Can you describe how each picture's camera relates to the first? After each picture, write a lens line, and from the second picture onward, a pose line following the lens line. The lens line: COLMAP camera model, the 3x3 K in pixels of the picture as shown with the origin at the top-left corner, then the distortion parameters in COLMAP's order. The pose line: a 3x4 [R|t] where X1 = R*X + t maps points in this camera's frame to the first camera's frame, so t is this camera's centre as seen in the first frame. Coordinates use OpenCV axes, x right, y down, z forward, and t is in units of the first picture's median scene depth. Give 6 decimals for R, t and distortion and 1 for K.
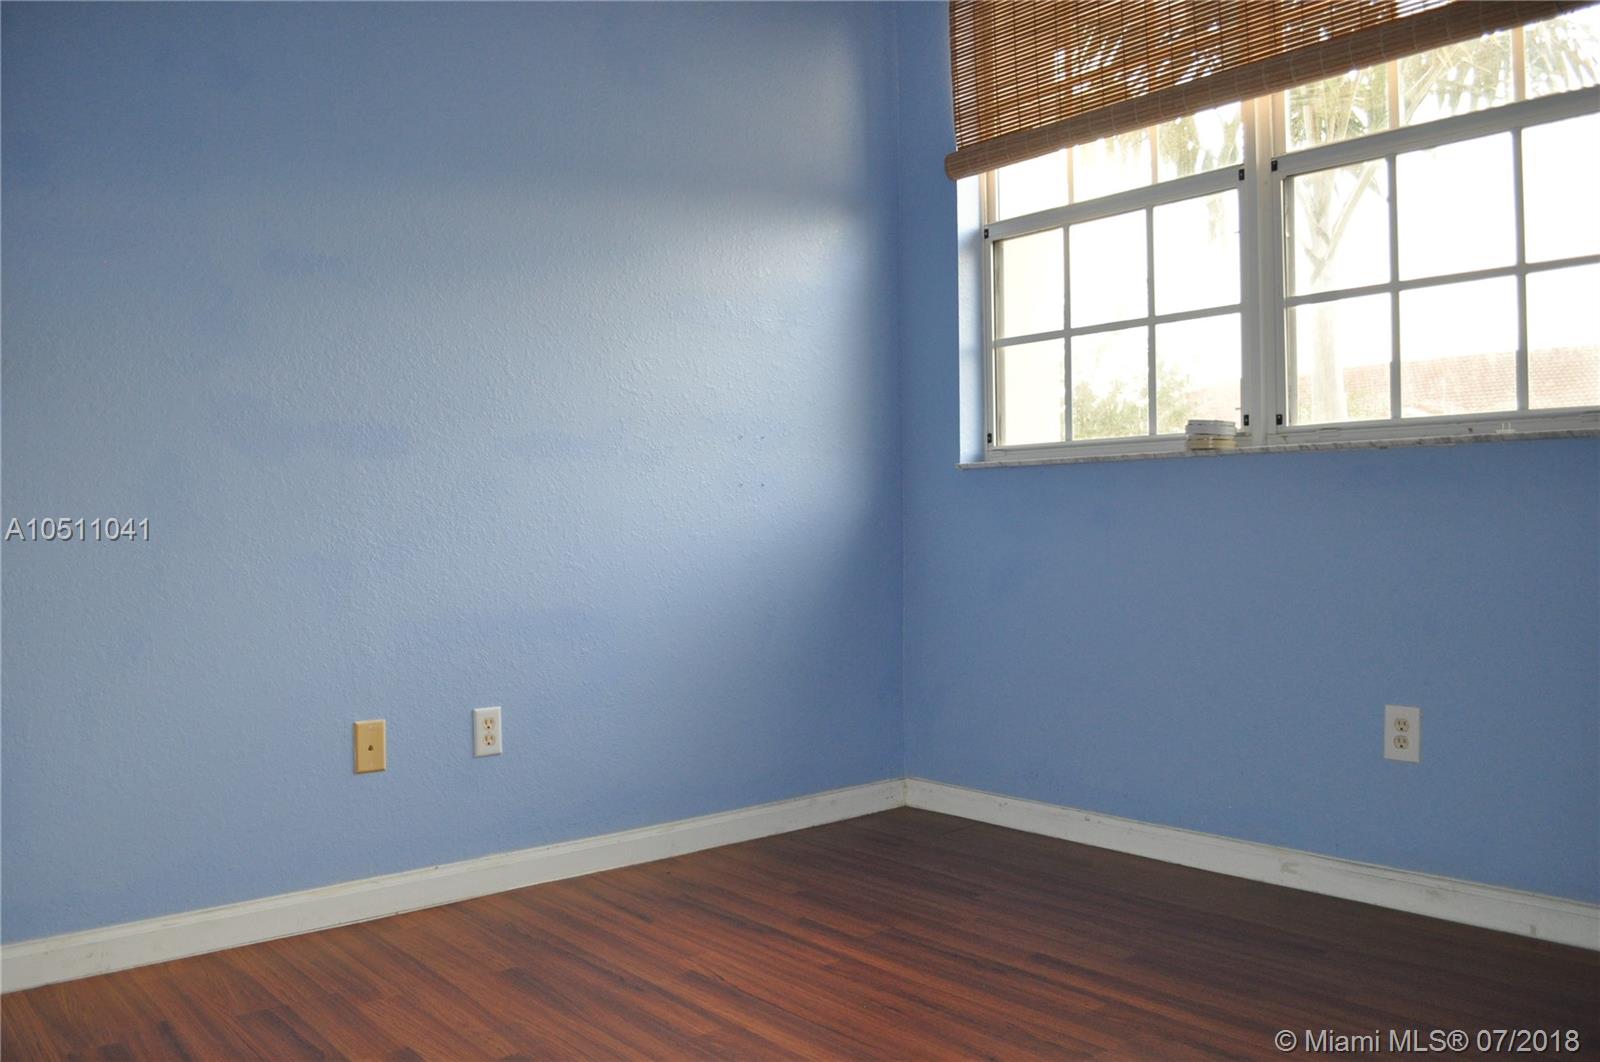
lens RADIAL K [[1269.5, 0, 805.7], [0, 1269.5, 552.9], [0, 0, 1]] dist [-0.078986, 0.010344]
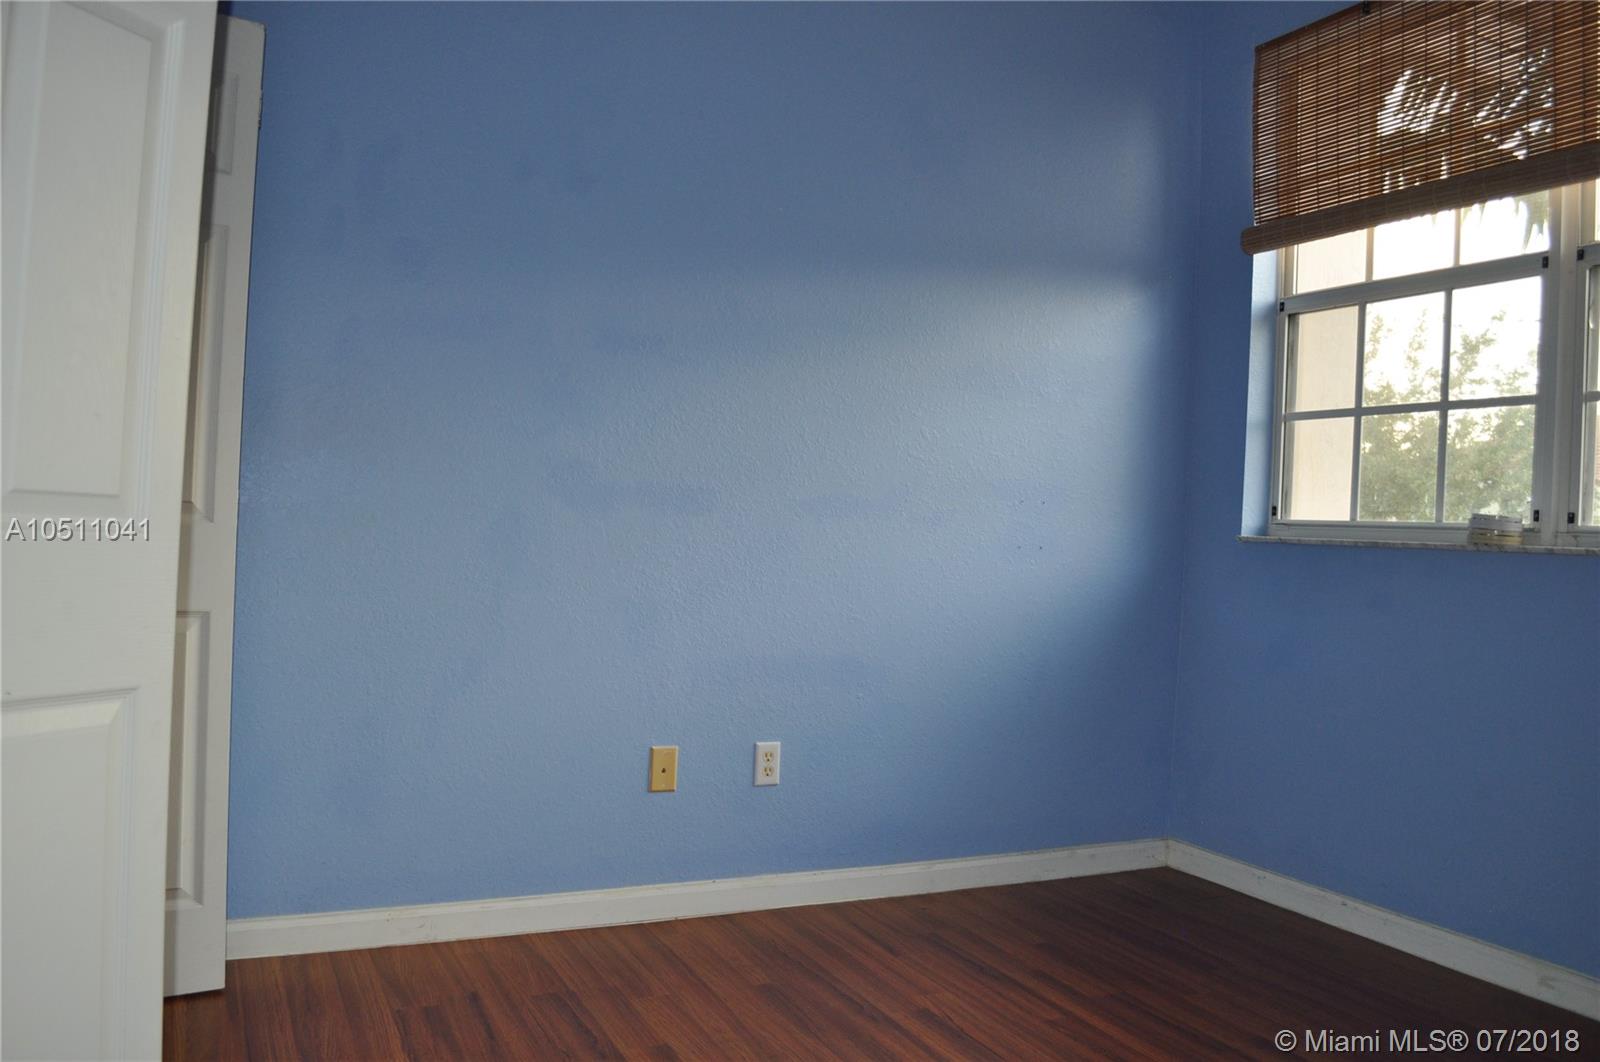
lens RADIAL K [[1269.5, 0, 805.7], [0, 1269.5, 552.9], [0, 0, 1]] dist [-0.078986, 0.010344]
pose [[0.964772, 0.057694, -0.256684, 0.053963], [-0.058656, 0.998271, 0.003915, -0.048306], [0.256466, 0.011279, 0.966487, -0.066383]]
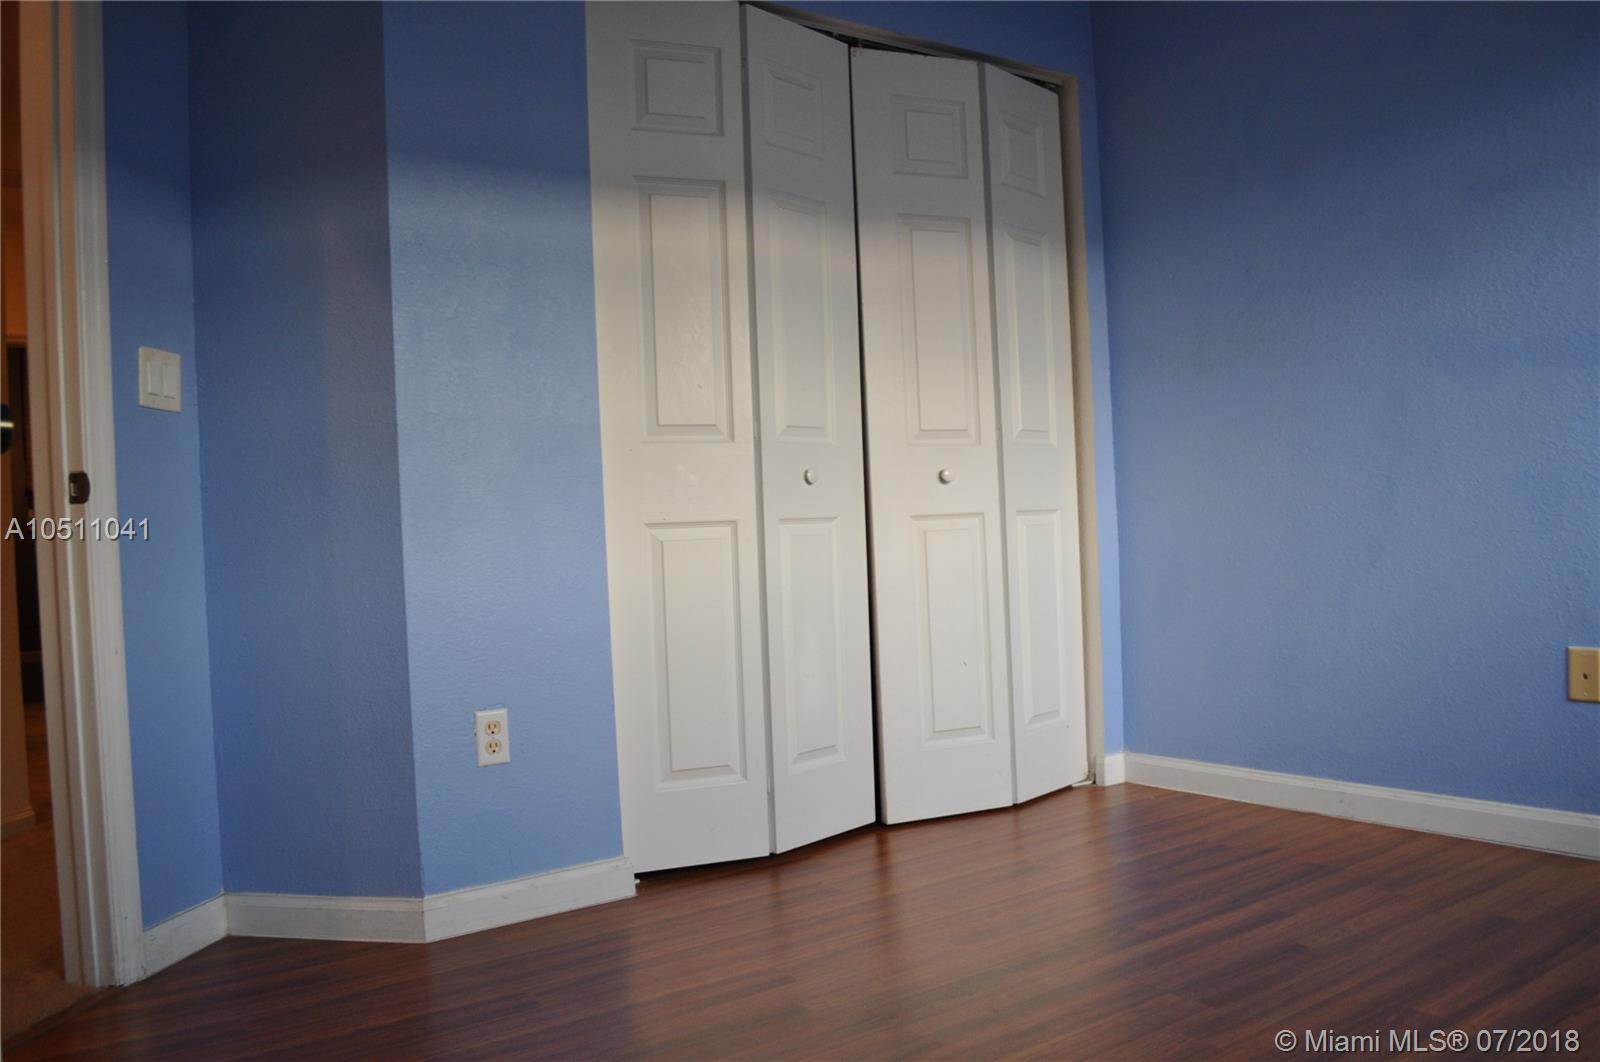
lens RADIAL K [[1269.5, 0, 805.7], [0, 1269.5, 552.9], [0, 0, 1]] dist [-0.078986, 0.010344]
pose [[-0.150947, 0.022692, -0.988281, 0.600828], [0.033142, 0.999291, 0.017883, 0.024822], [0.987986, -0.030054, -0.151592, 0.520810]]
